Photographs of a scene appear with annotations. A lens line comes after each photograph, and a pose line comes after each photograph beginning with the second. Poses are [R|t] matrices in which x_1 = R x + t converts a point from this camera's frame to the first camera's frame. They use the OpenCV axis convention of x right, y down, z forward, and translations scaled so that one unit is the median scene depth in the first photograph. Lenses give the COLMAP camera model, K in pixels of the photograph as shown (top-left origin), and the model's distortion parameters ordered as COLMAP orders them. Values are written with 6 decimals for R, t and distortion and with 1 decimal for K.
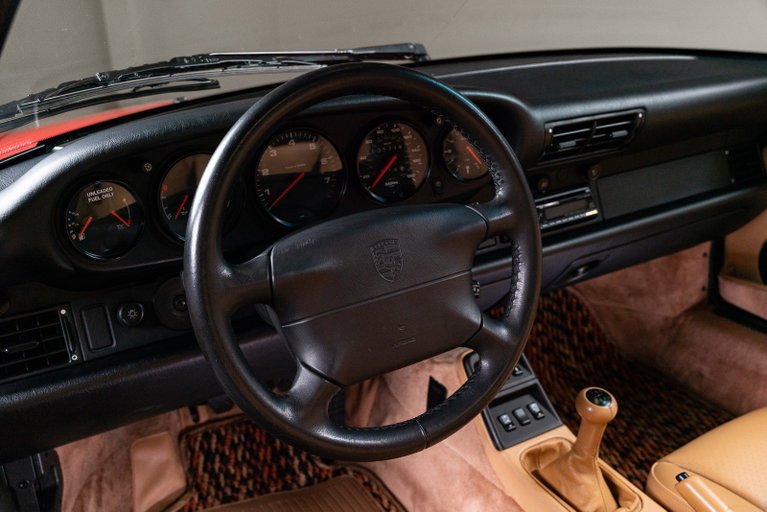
lens RADIAL K [[748.6, 0, 385.8], [0, 748.6, 252.4], [0, 0, 1]] dist [0.005447, 0.000000]
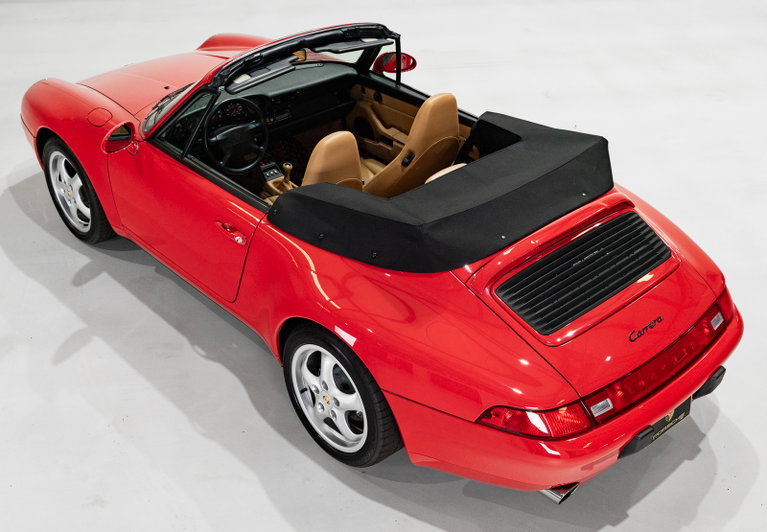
lens RADIAL K [[911.1, 0, 384.3], [0, 911.1, 263.6], [0, 0, 1]] dist [0.010948, 0.000000]
pose [[0.976764, -0.072046, 0.201843, -0.199323], [0.032196, 0.980442, 0.194158, -0.184356], [-0.211883, -0.183148, 0.959980, -3.179294]]
